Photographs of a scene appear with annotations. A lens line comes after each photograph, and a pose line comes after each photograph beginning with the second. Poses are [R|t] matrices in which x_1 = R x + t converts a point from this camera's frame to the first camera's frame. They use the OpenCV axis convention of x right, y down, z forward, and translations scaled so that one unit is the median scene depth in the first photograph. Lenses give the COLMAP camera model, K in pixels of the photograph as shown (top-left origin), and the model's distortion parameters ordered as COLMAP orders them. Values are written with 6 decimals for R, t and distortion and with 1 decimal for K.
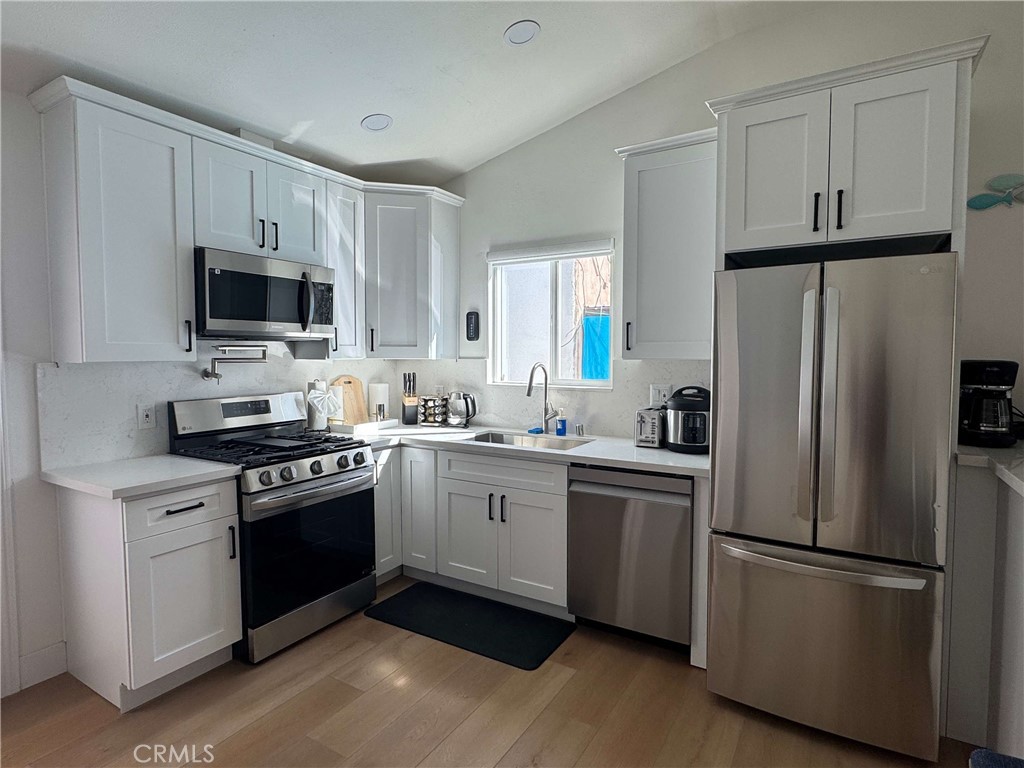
lens RADIAL K [[553.2, 0, 512.0], [0, 553.2, 383.4], [0, 0, 1]] dist [-0.007044, -0.000570]
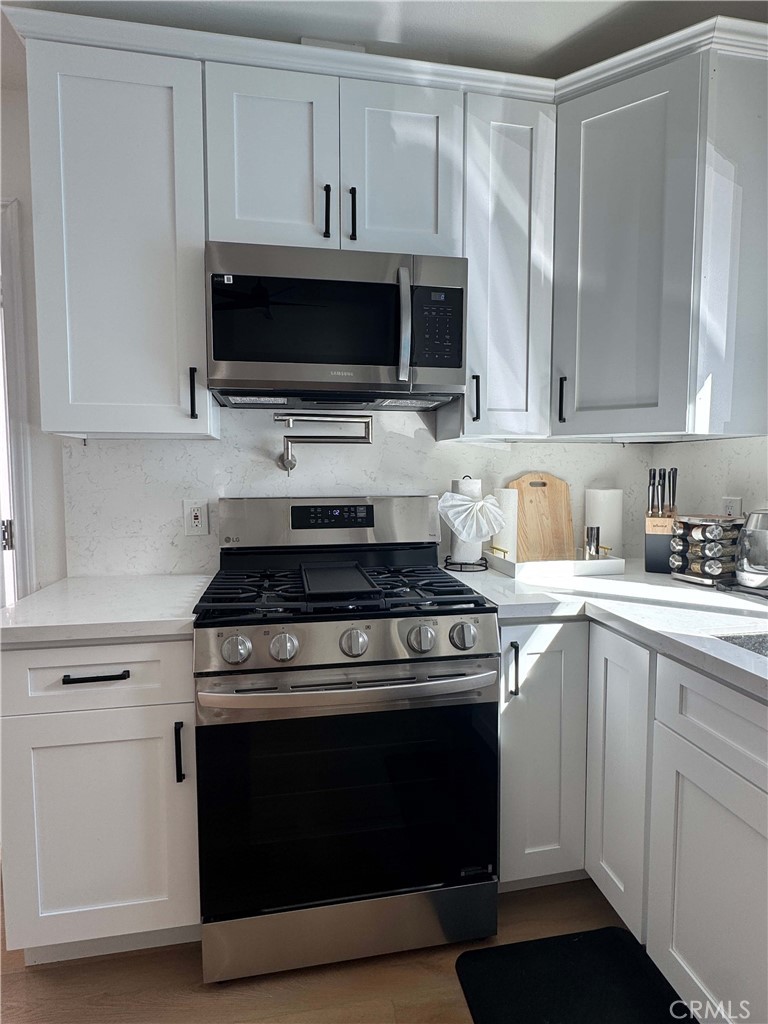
lens RADIAL K [[553.2, 0, 384.2], [0, 553.2, 511.2], [0, 0, 1]] dist [-0.007044, -0.000570]
pose [[0.665539, 0.052910, -0.744485, 0.022438], [-0.039284, 0.998585, 0.035851, 0.013168], [0.745329, 0.005386, 0.666676, 0.571444]]
